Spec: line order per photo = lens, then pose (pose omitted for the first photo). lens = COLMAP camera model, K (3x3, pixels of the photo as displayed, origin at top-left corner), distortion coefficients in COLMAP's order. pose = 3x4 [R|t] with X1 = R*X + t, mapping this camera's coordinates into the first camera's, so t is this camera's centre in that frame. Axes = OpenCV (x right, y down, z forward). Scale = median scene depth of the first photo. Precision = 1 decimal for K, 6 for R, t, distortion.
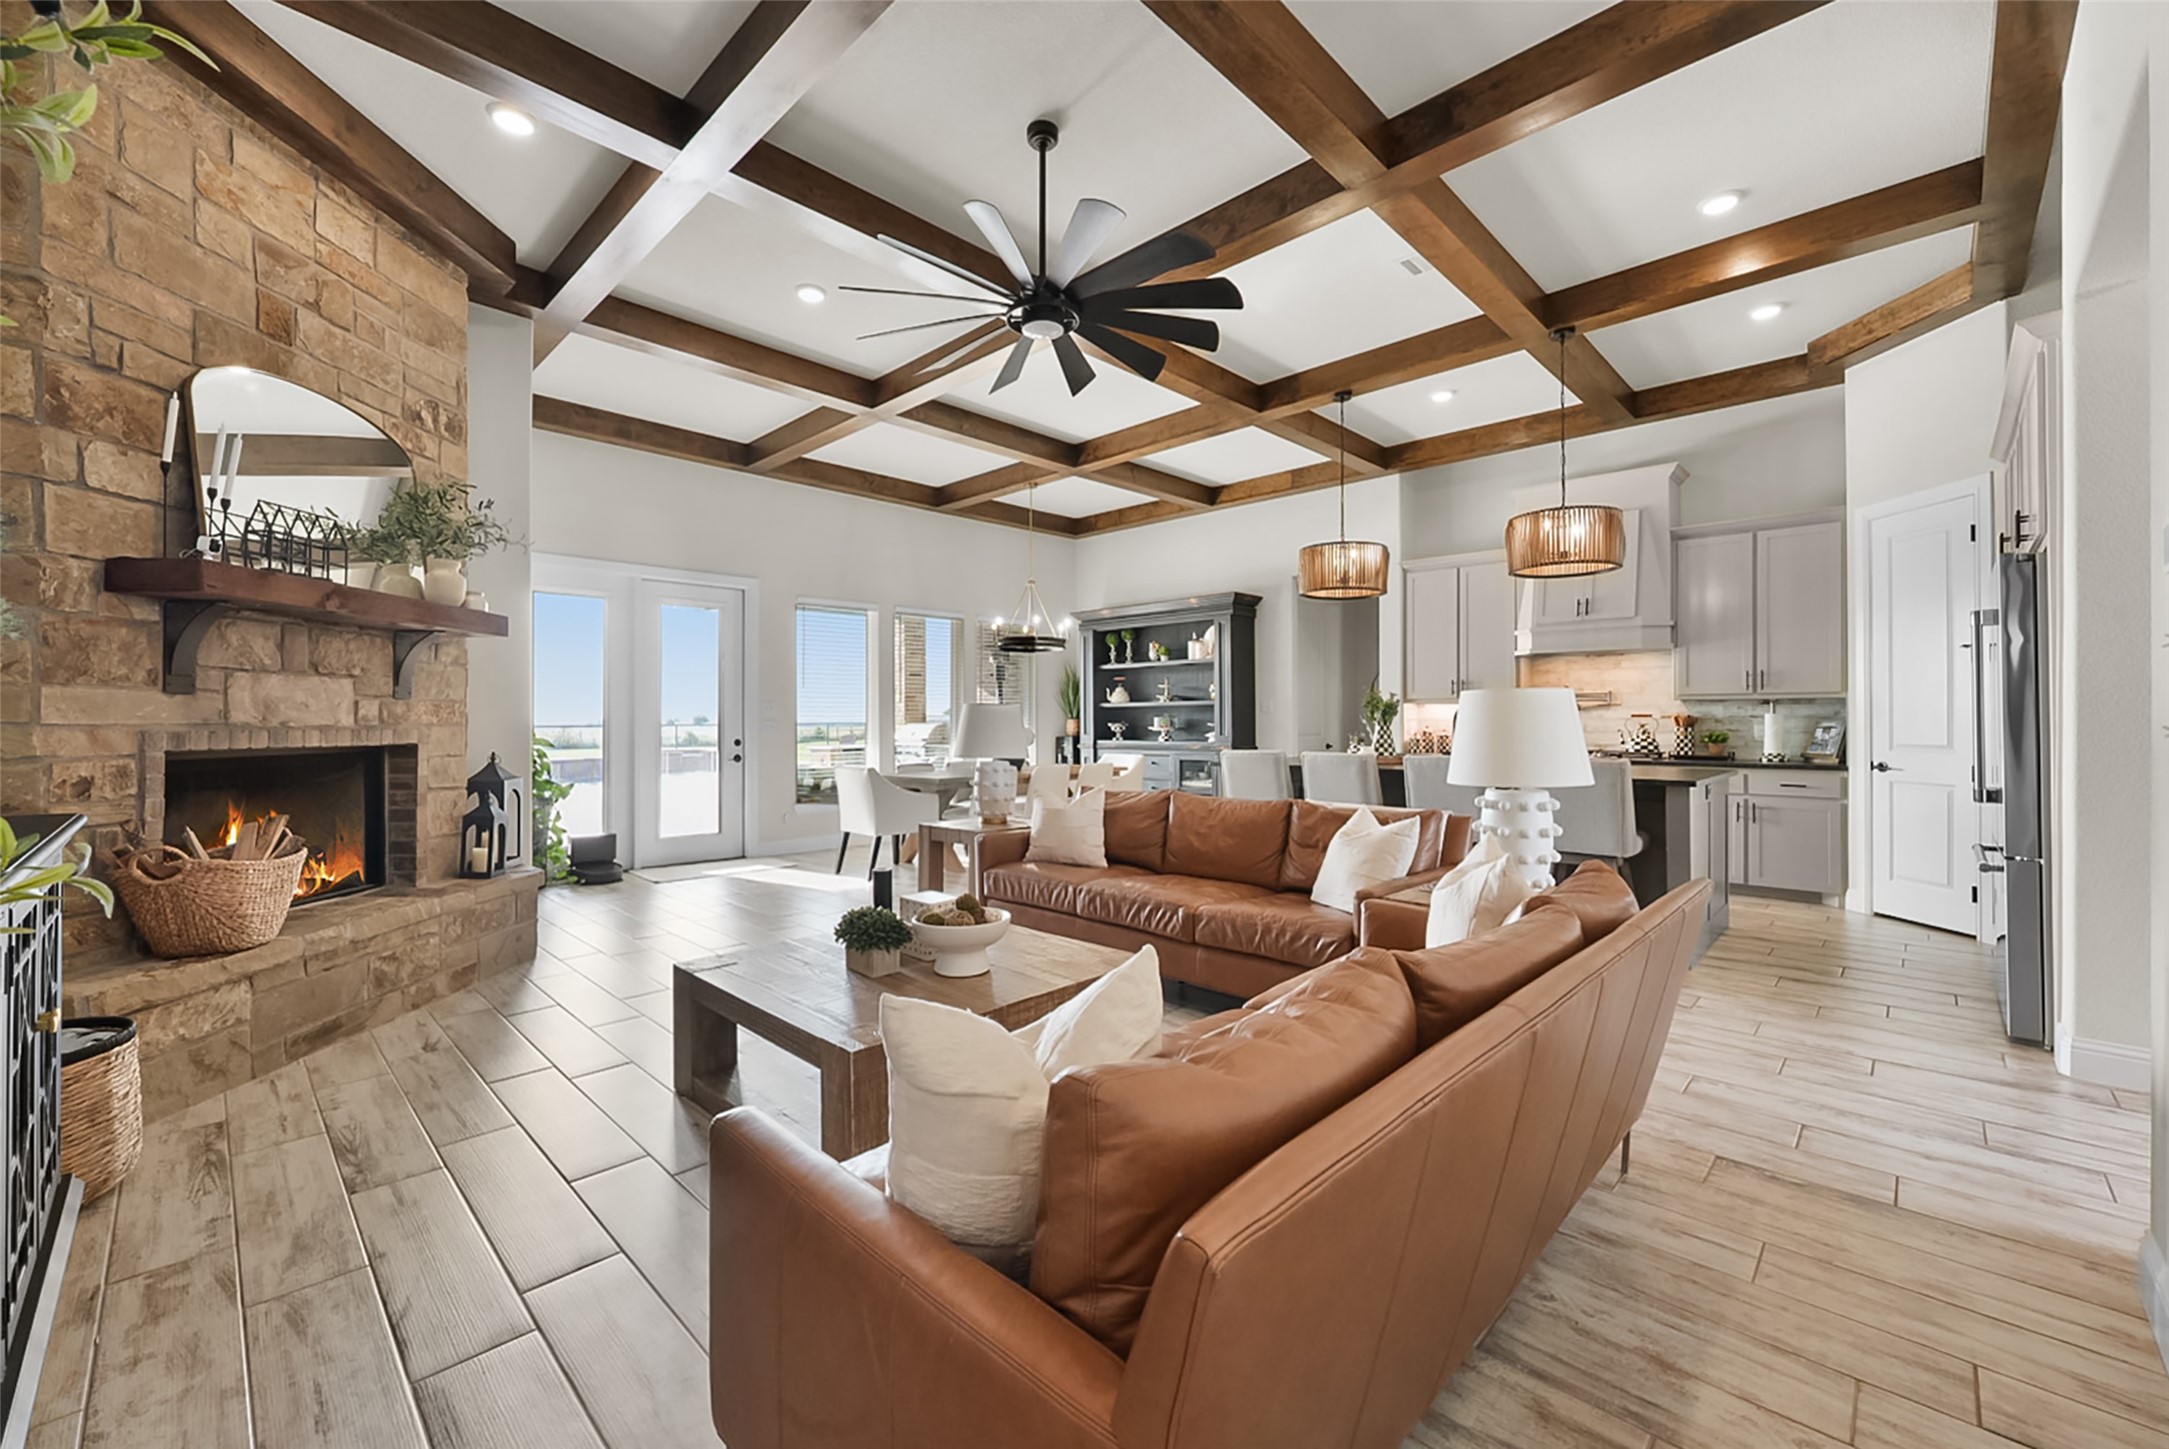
lens RADIAL K [[865.4, 0, 1084.5], [0, 865.4, 724.5], [0, 0, 1]] dist [0.000386, -0.000040]
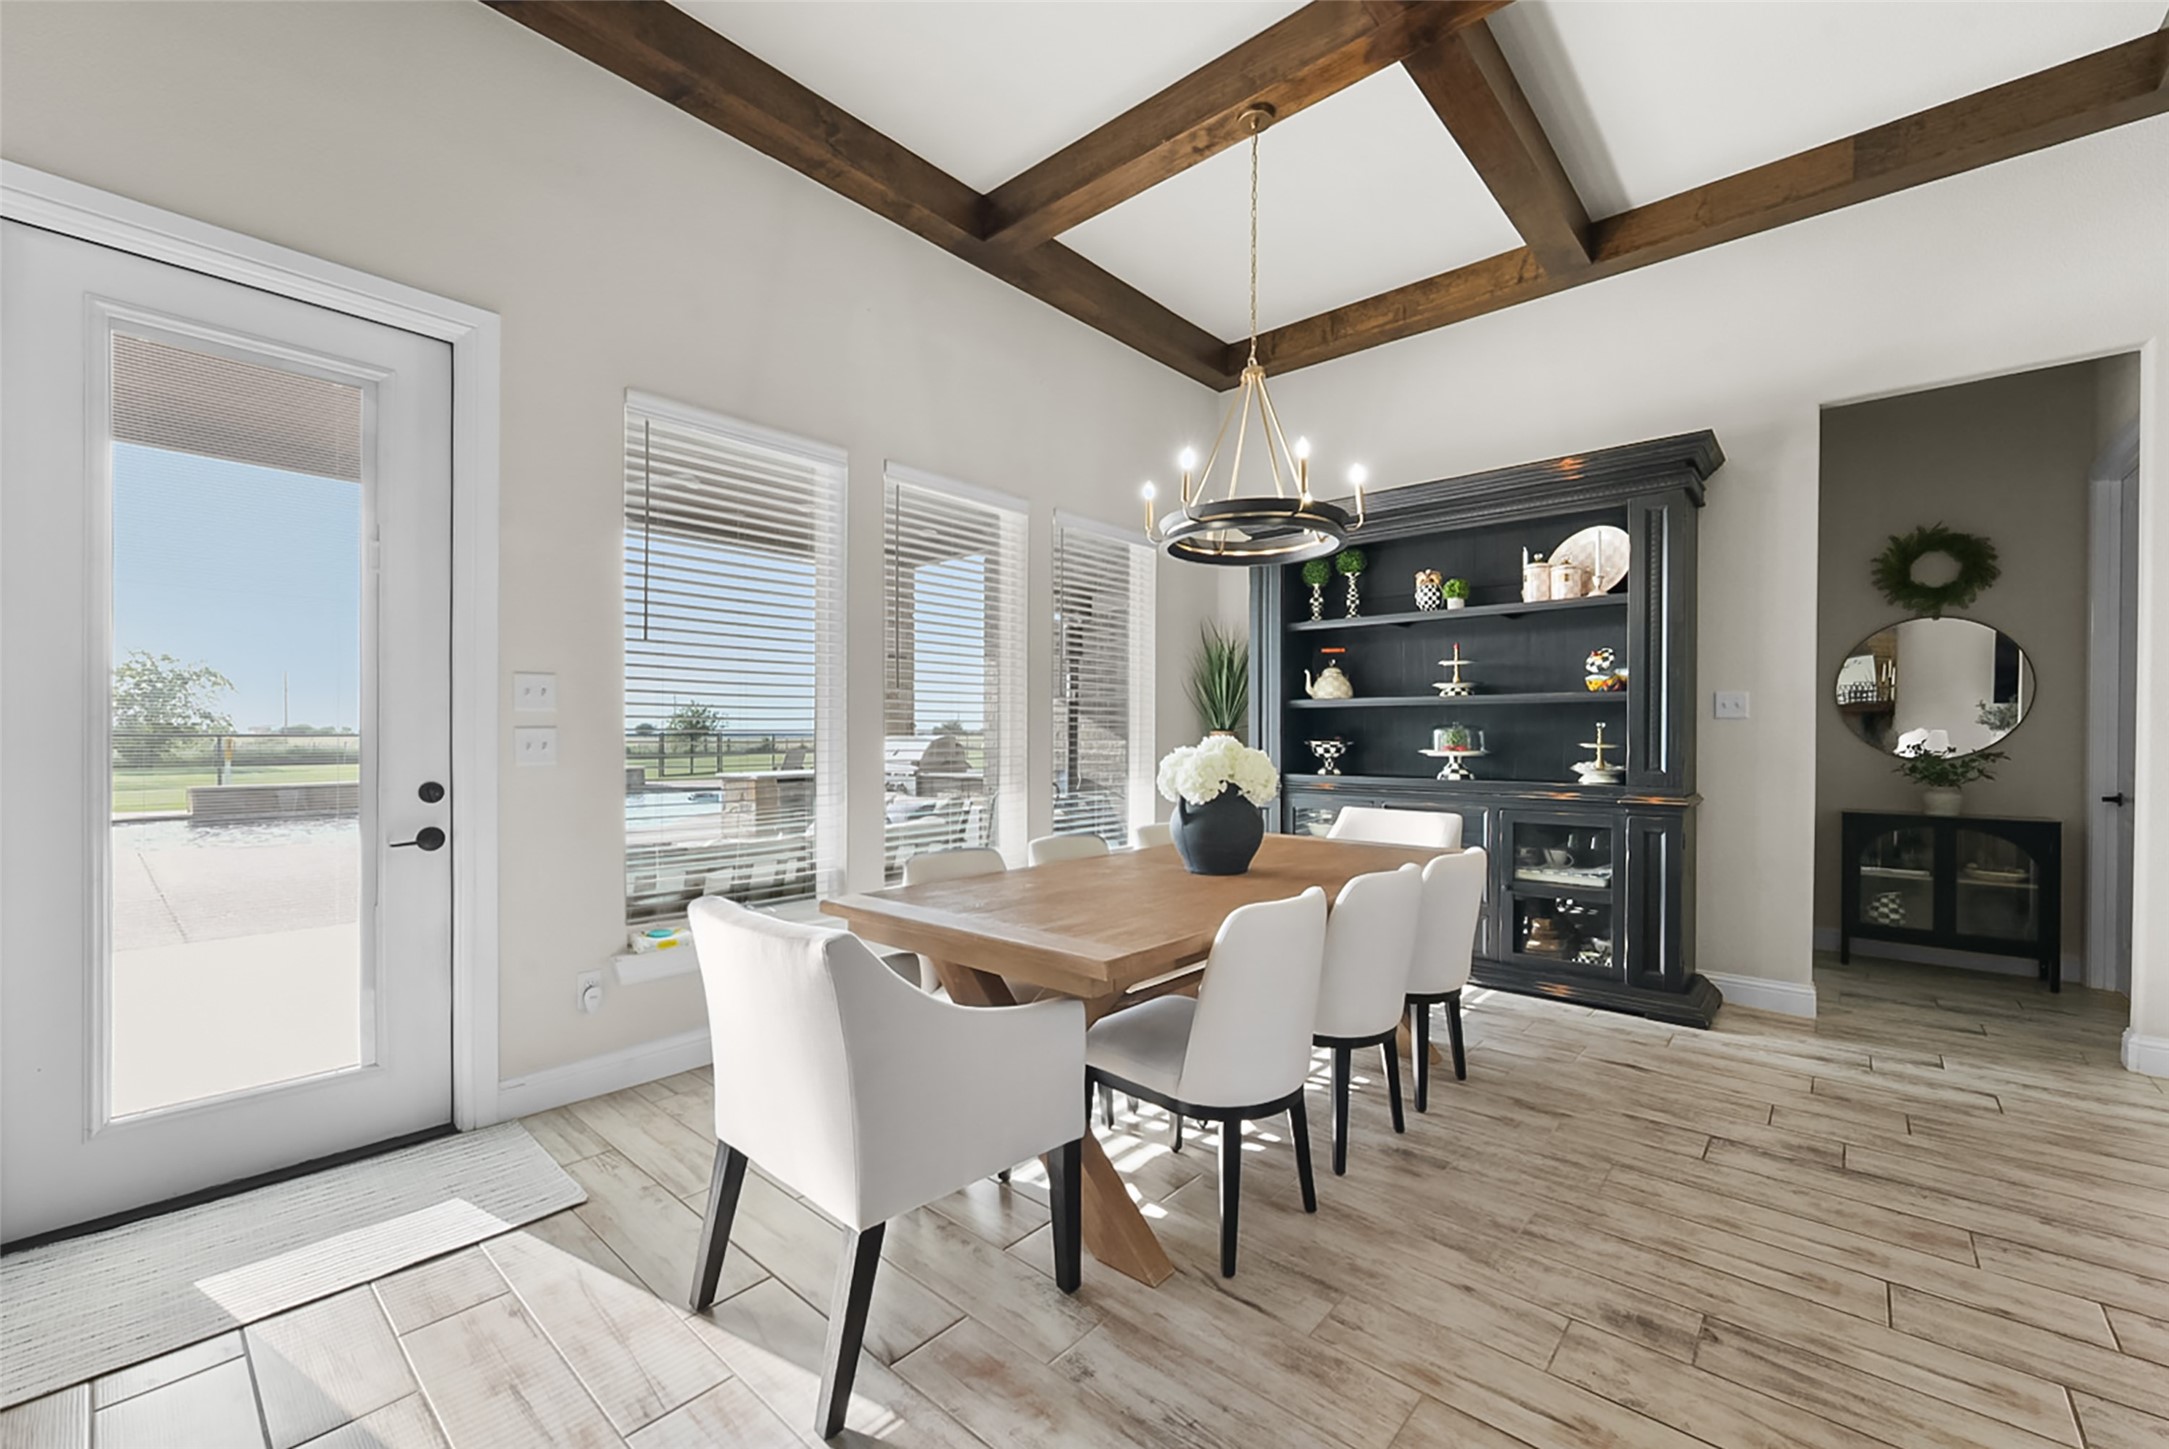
lens RADIAL K [[873.4, 0, 1078.4], [0, 873.4, 737.1], [0, 0, 1]] dist [-0.009797, -0.000161]
pose [[0.998974, 0.006031, 0.044892, -0.161393], [-0.006056, 0.999982, 0.000439, -0.003087], [-0.044888, -0.000711, 0.998992, 0.644737]]
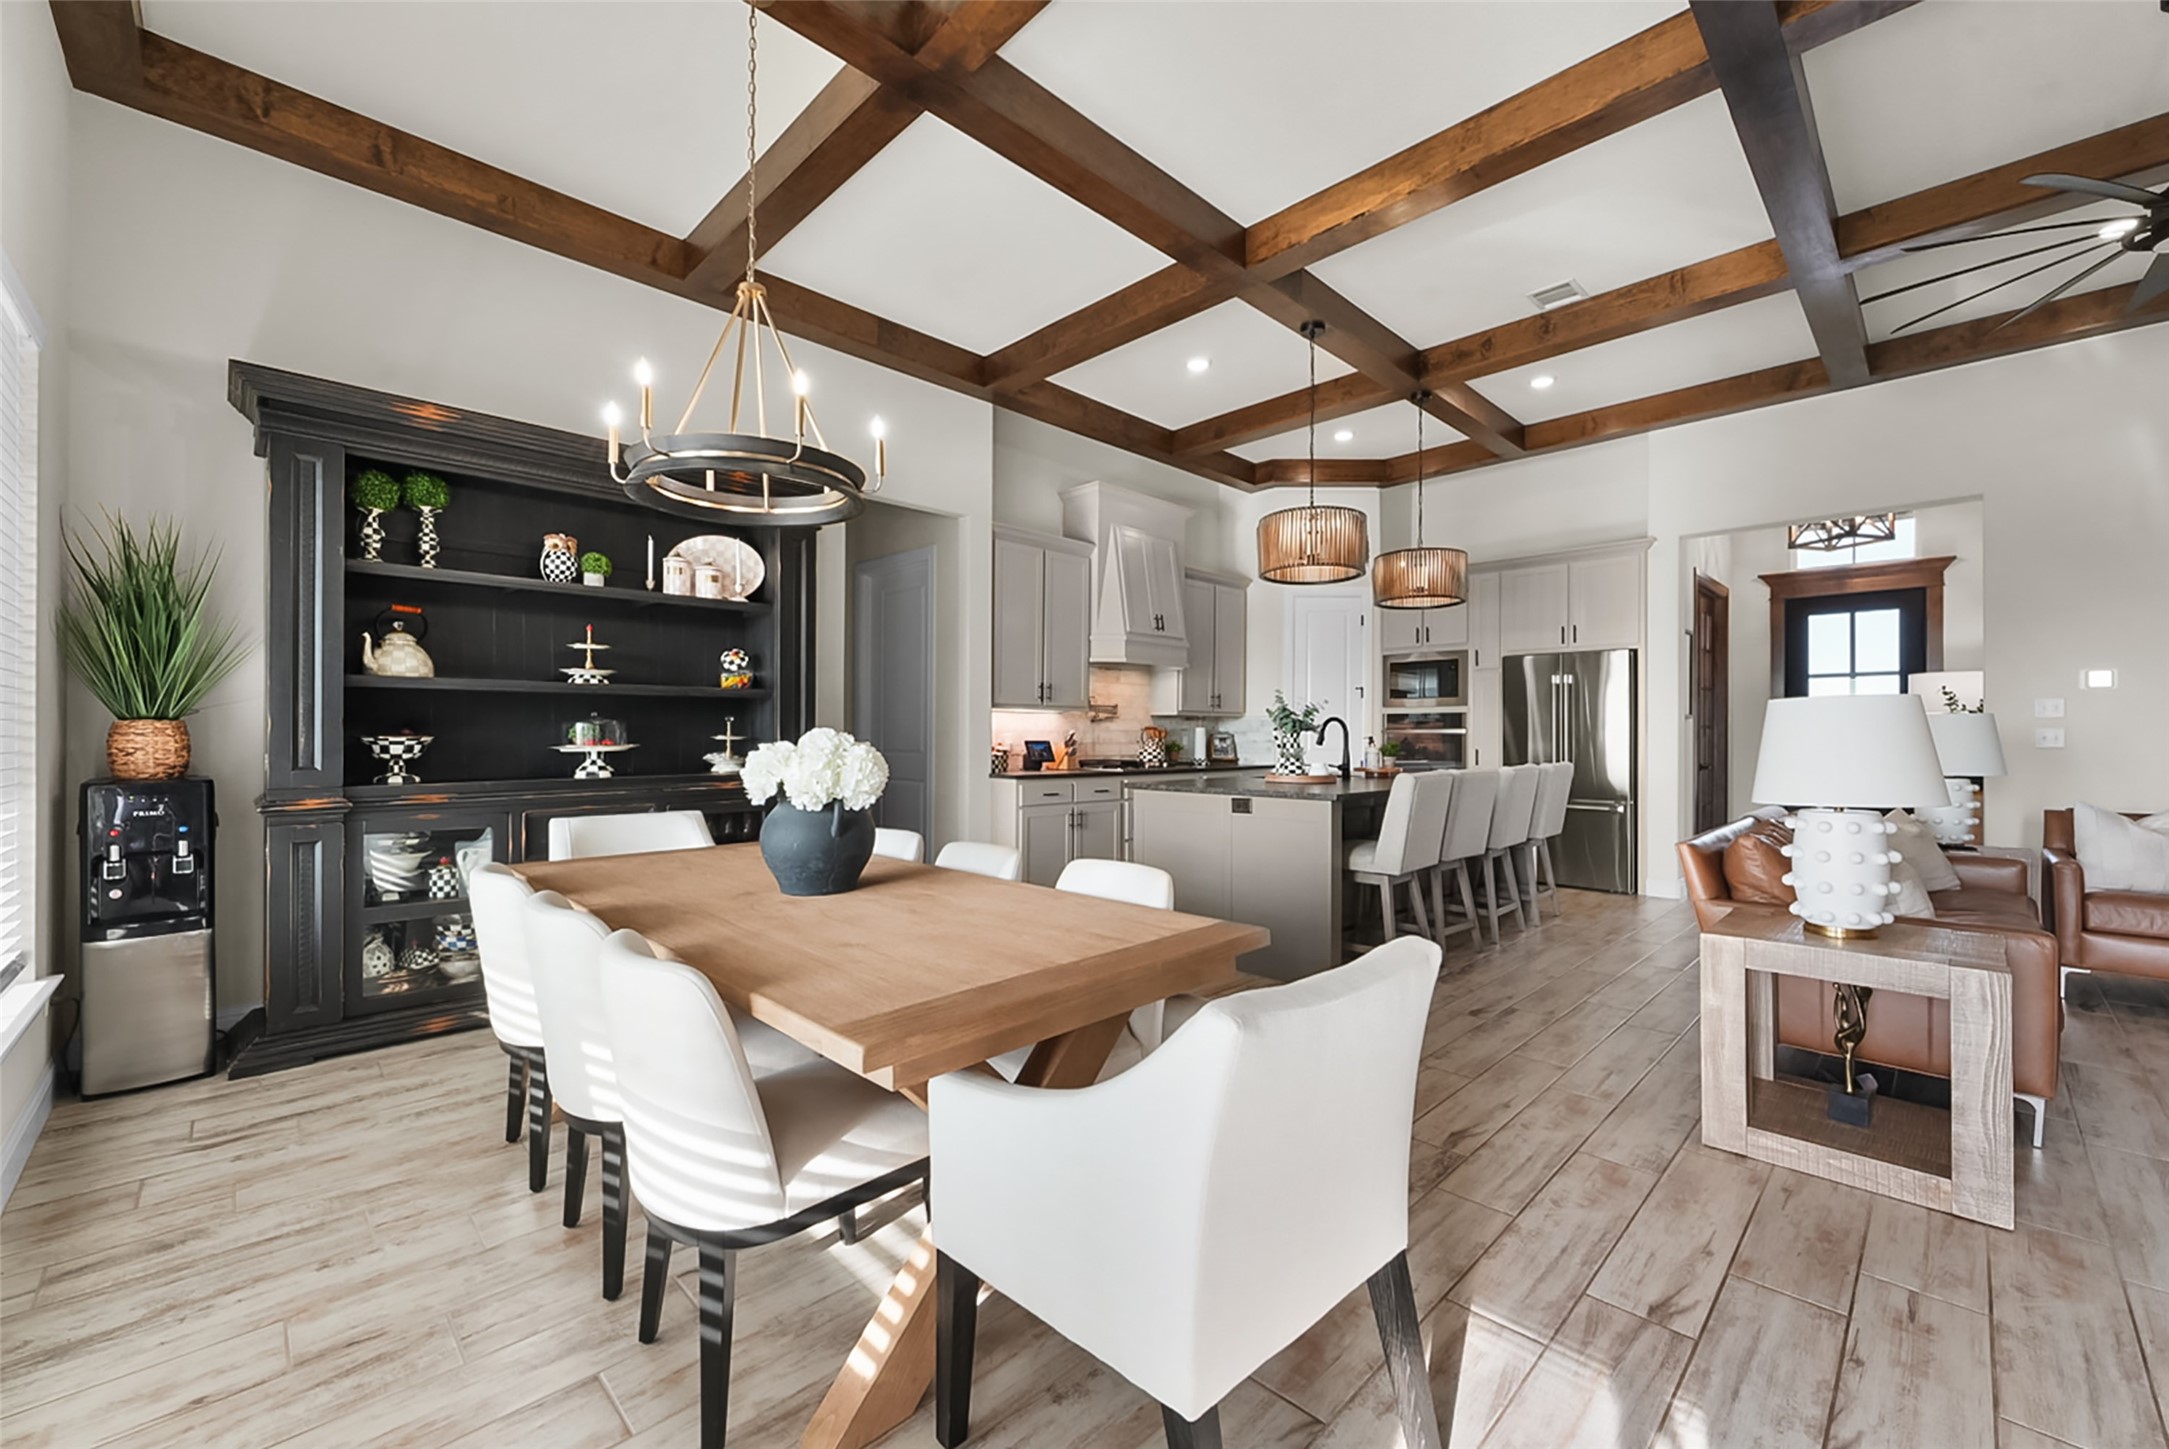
lens RADIAL K [[873.4, 0, 1078.4], [0, 873.4, 737.1], [0, 0, 1]] dist [-0.009797, -0.000161]
pose [[0.021280, -0.003449, 0.999768, -0.392853], [-0.000885, 0.999994, 0.003468, -0.002135], [-0.999773, -0.000958, 0.021277, 0.910230]]
